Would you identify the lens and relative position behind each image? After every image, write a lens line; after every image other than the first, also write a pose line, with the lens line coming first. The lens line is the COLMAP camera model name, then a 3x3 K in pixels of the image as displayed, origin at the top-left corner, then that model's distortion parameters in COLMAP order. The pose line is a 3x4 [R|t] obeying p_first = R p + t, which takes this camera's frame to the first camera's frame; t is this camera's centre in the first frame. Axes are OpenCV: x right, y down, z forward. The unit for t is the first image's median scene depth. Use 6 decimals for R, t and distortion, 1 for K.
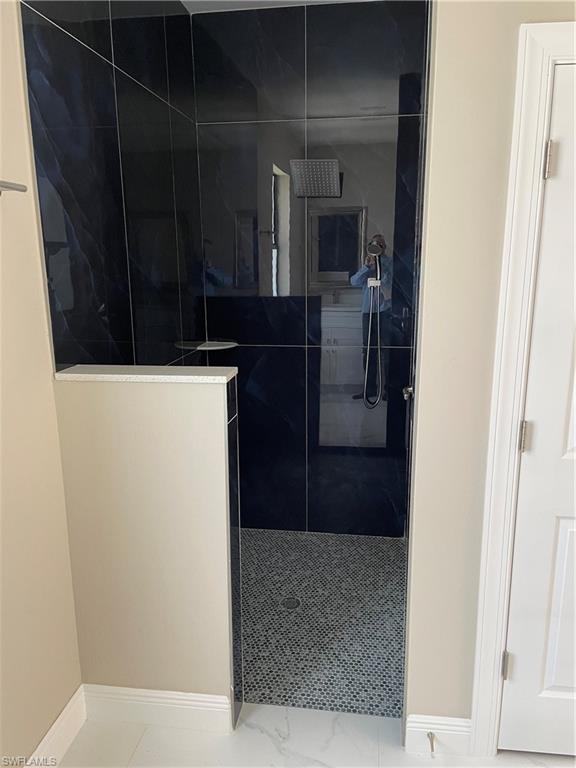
lens RADIAL K [[579.5, 0, 290.2], [0, 579.5, 384.4], [0, 0, 1]] dist [0.009105, -0.047394]
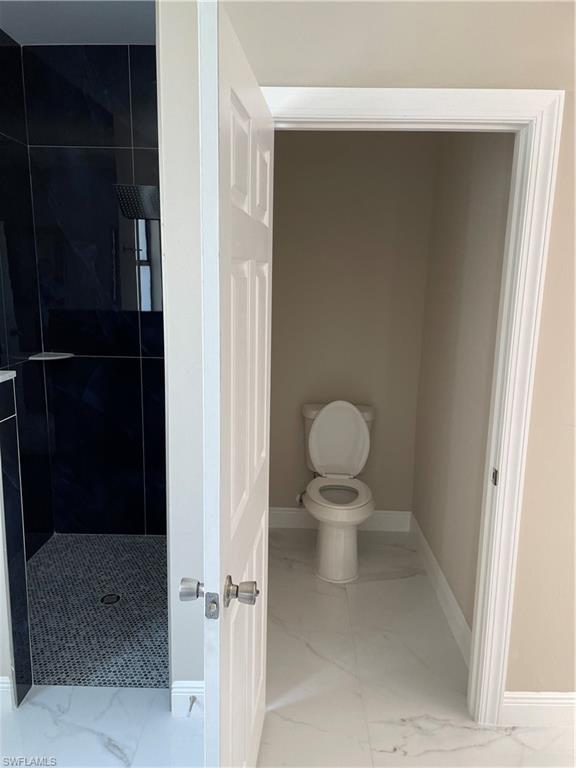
lens RADIAL K [[579.5, 0, 288.1], [0, 579.5, 382.3], [0, 0, 1]] dist [0.009105, -0.047394]
pose [[0.989322, 0.002031, 0.145730, 0.166454], [0.002895, 0.999432, -0.033580, 0.019165], [-0.145716, 0.033643, 0.988754, -0.103874]]
